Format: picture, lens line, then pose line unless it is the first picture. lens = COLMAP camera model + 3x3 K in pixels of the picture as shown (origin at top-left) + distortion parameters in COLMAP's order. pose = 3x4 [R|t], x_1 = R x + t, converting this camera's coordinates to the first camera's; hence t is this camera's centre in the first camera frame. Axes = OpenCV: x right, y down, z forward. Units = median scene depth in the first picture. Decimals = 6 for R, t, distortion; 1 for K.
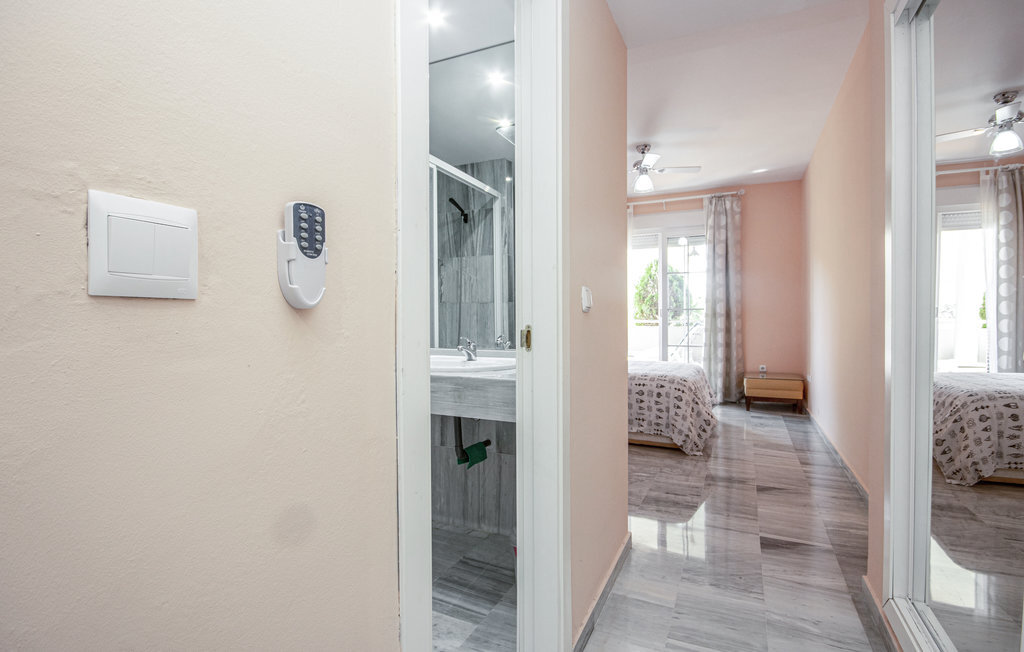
lens RADIAL K [[506.1, 0, 507.7], [0, 506.1, 323.1], [0, 0, 1]] dist [-0.004432, -0.000892]
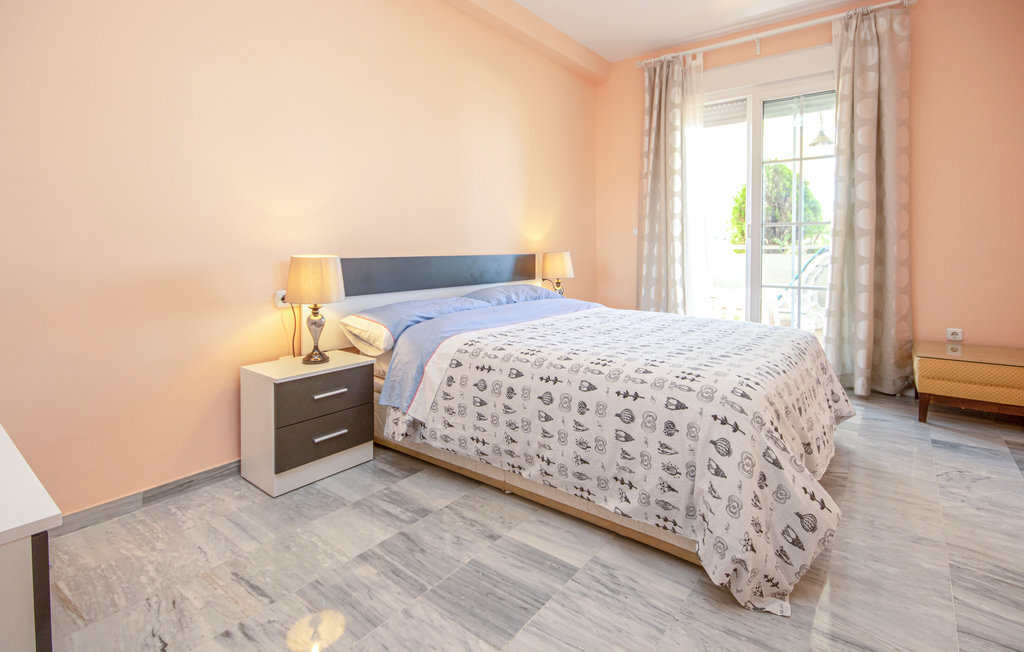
lens RADIAL K [[506.1, 0, 503.1], [0, 506.1, 260.8], [0, 0, 1]] dist [-0.004432, -0.000892]
pose [[0.973504, 0.006619, -0.228573, 0.185462], [-0.002661, 0.999841, 0.017620, 0.006281], [0.228653, -0.016544, 0.973367, 0.424222]]
